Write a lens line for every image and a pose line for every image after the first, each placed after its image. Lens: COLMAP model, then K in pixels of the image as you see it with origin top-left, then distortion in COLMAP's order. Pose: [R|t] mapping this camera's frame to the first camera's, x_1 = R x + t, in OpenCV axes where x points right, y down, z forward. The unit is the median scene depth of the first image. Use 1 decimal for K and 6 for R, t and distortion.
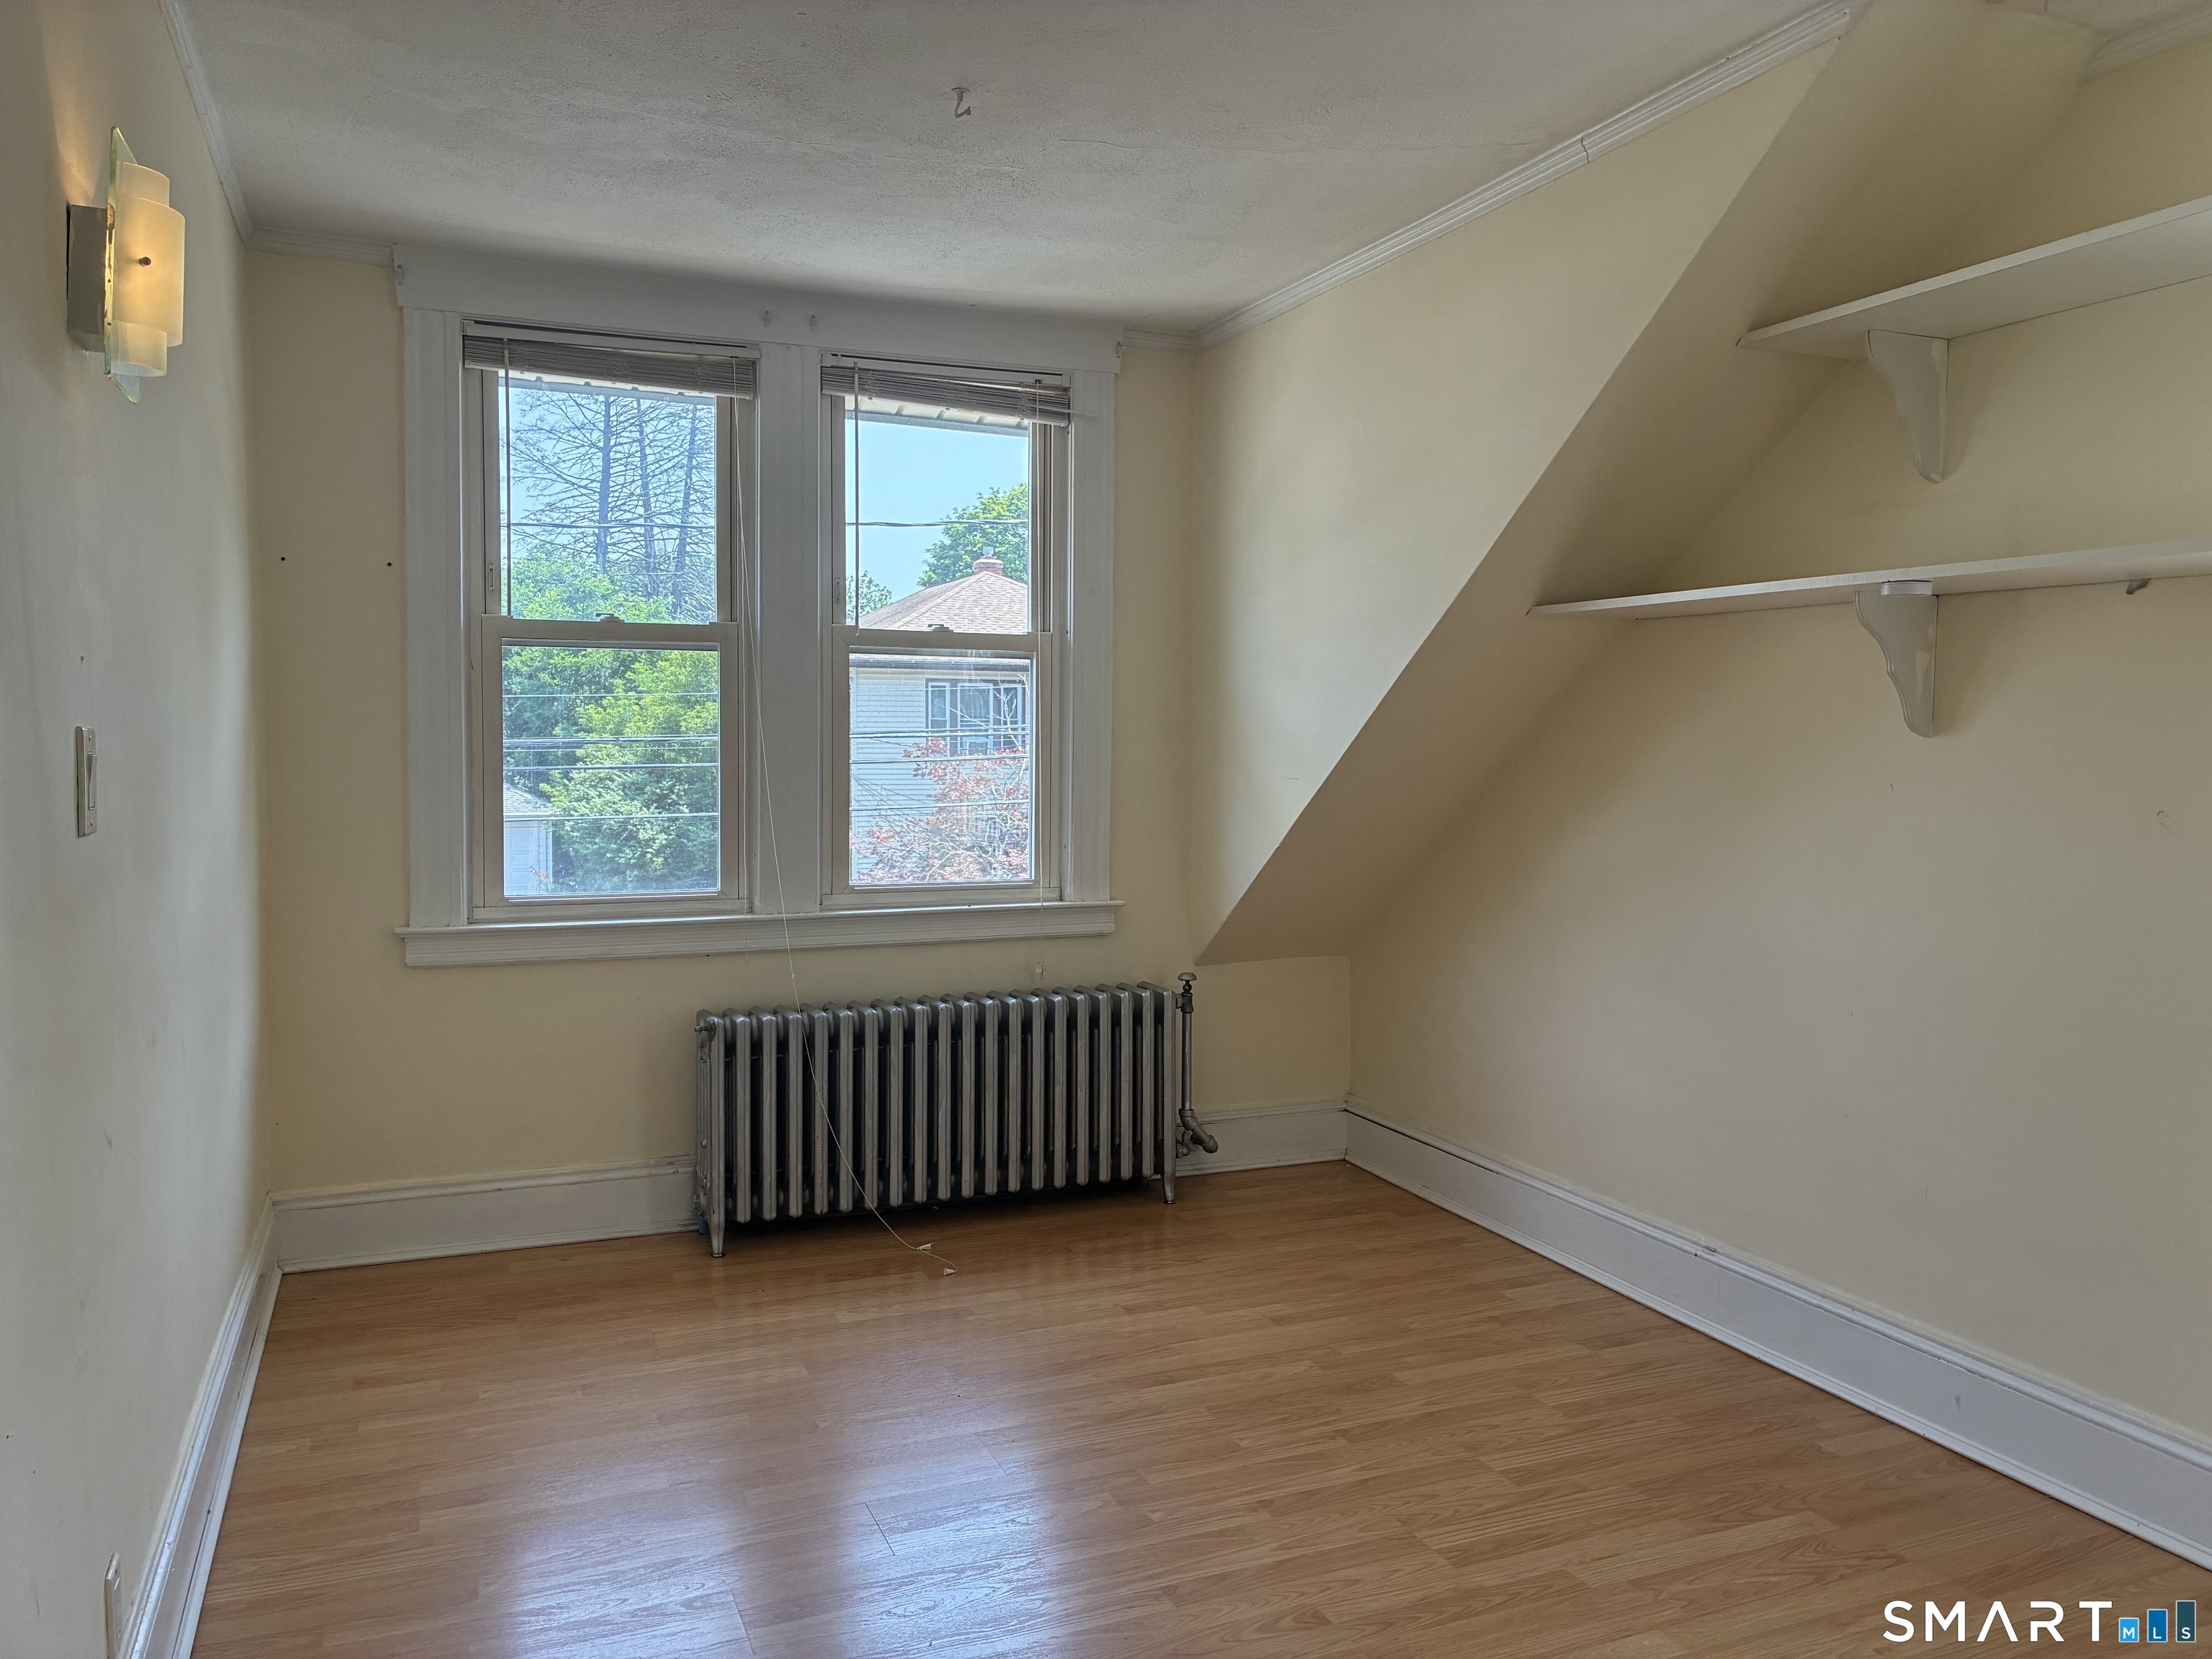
lens RADIAL K [[1629.7, 0, 1106.0], [0, 1629.7, 829.5], [0, 0, 1]] dist [0.011829, -0.007927]
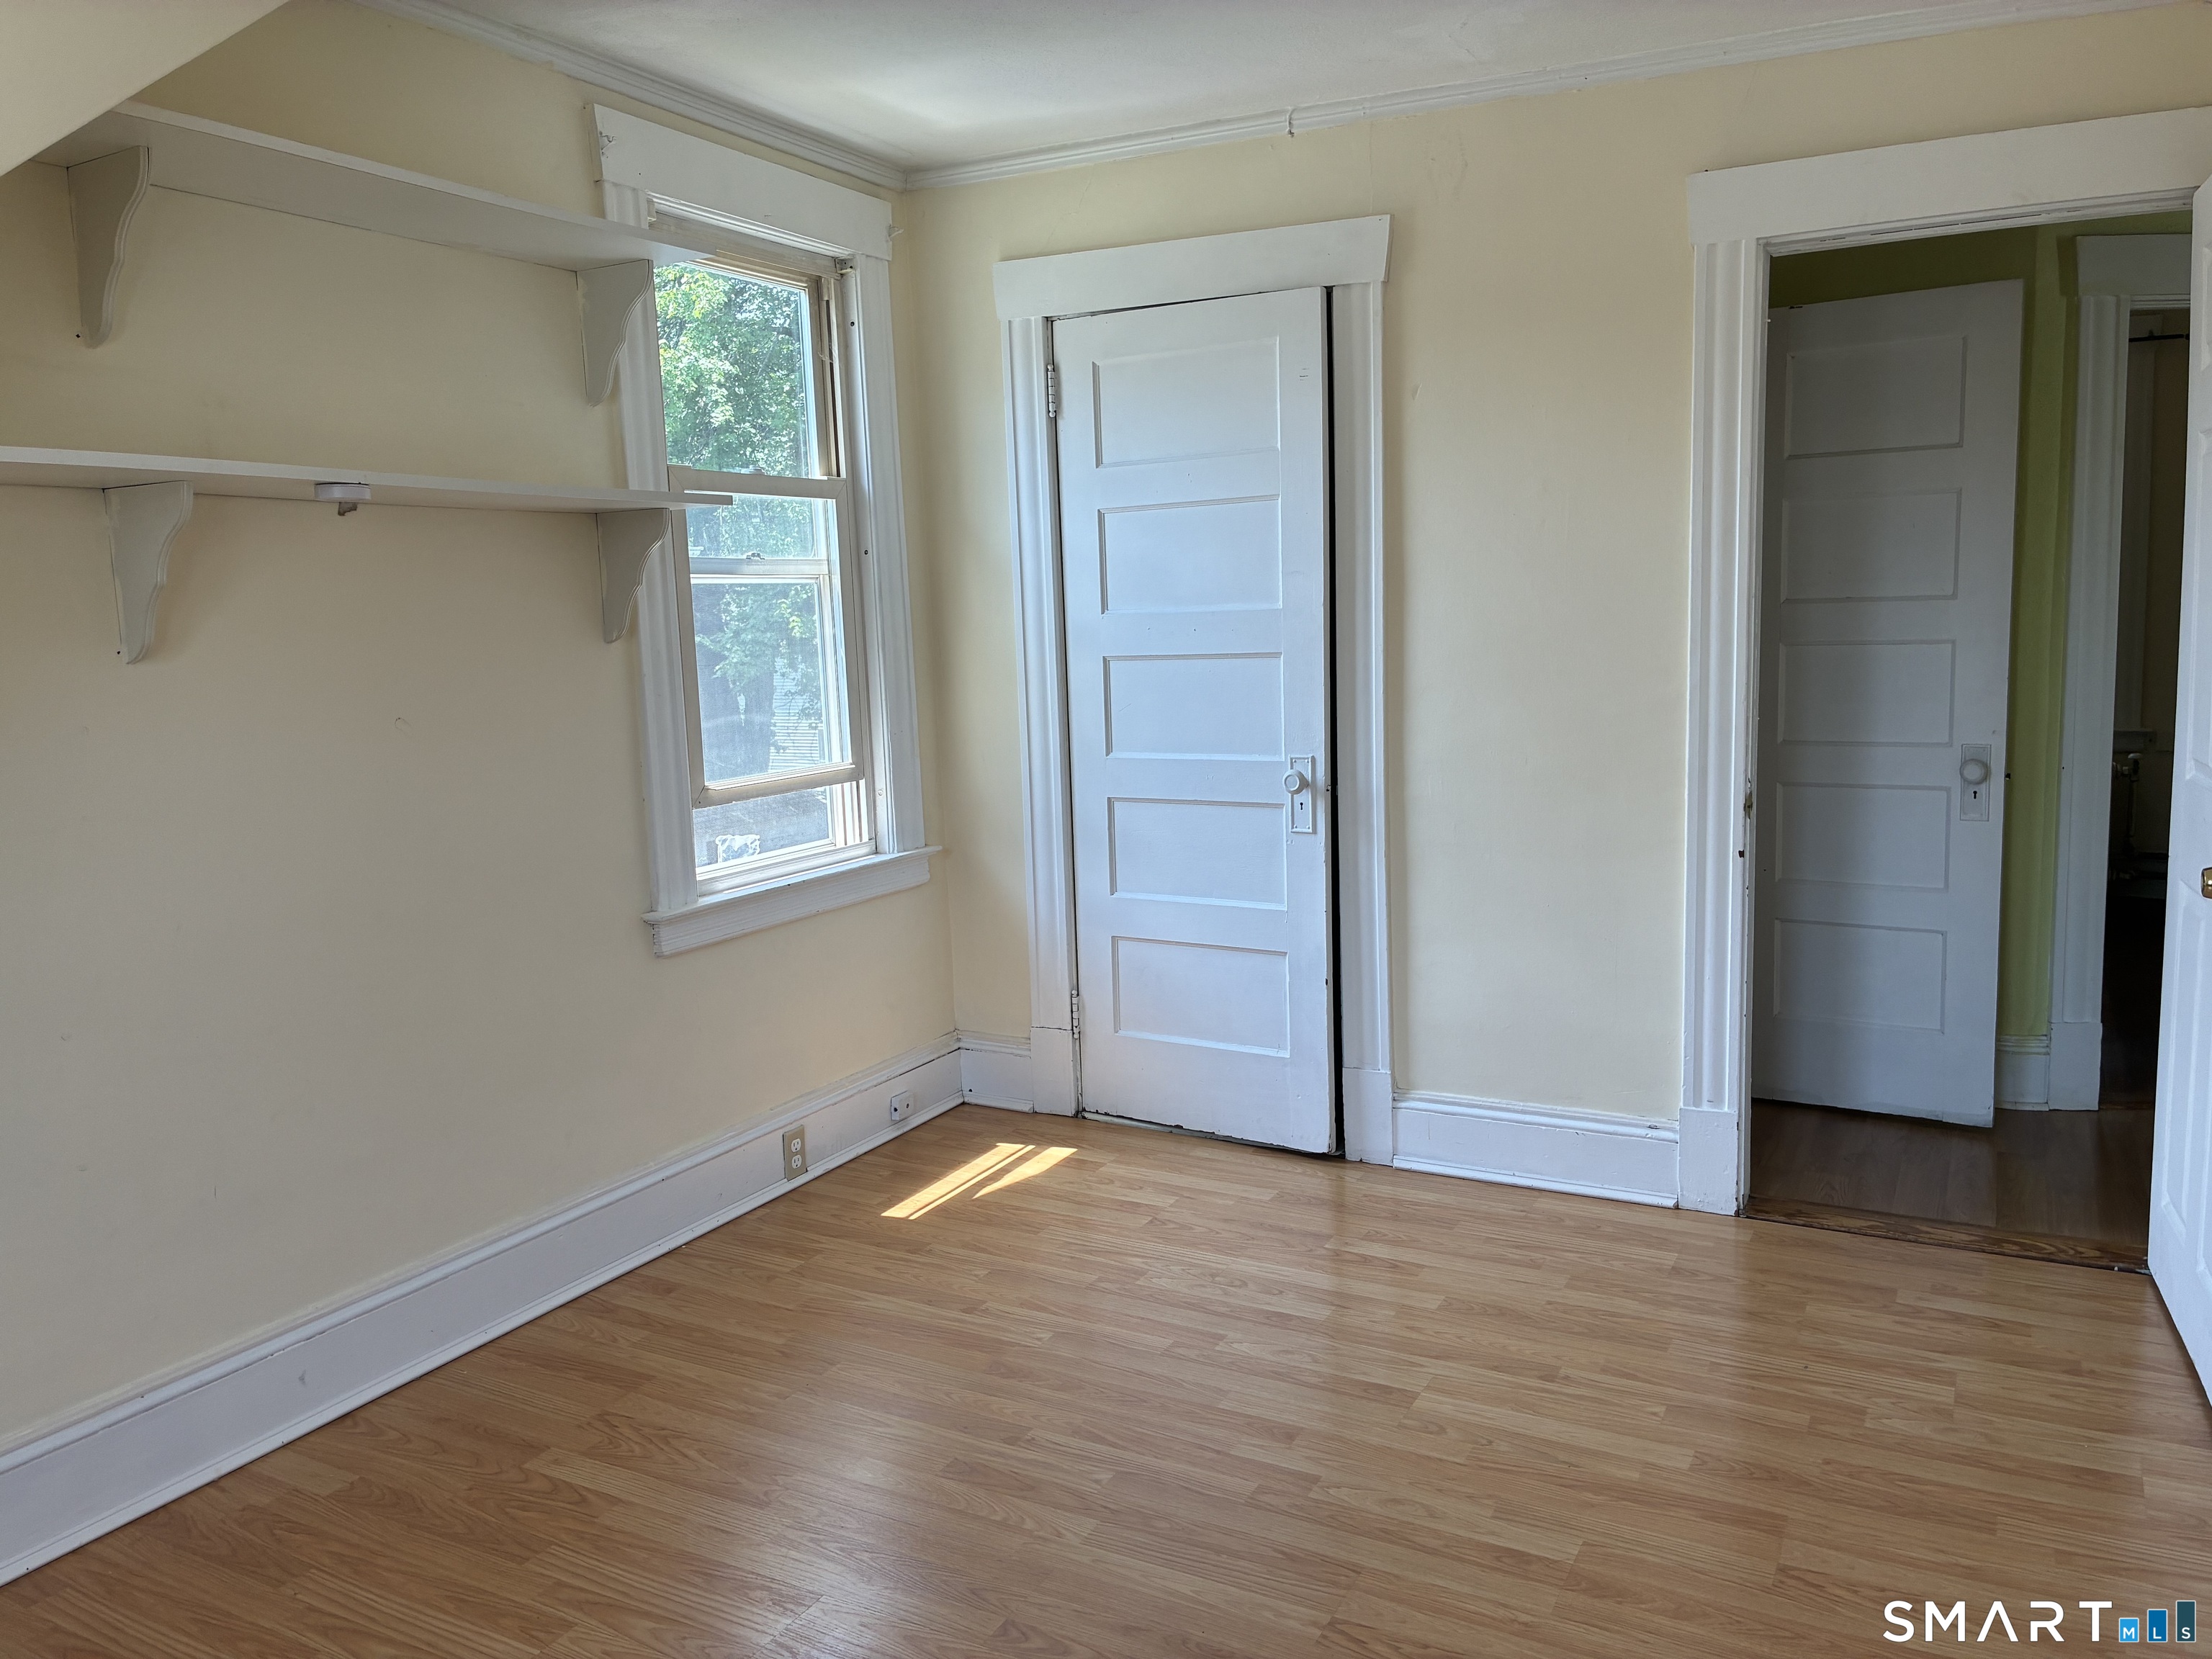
lens RADIAL K [[1629.7, 0, 1106.0], [0, 1629.7, 829.5], [0, 0, 1]] dist [0.011829, -0.007927]
pose [[-0.621949, -0.088890, 0.777996, -0.474758], [0.077058, 0.981766, 0.173774, -0.085268], [-0.779257, 0.168030, -0.603759, 1.204665]]
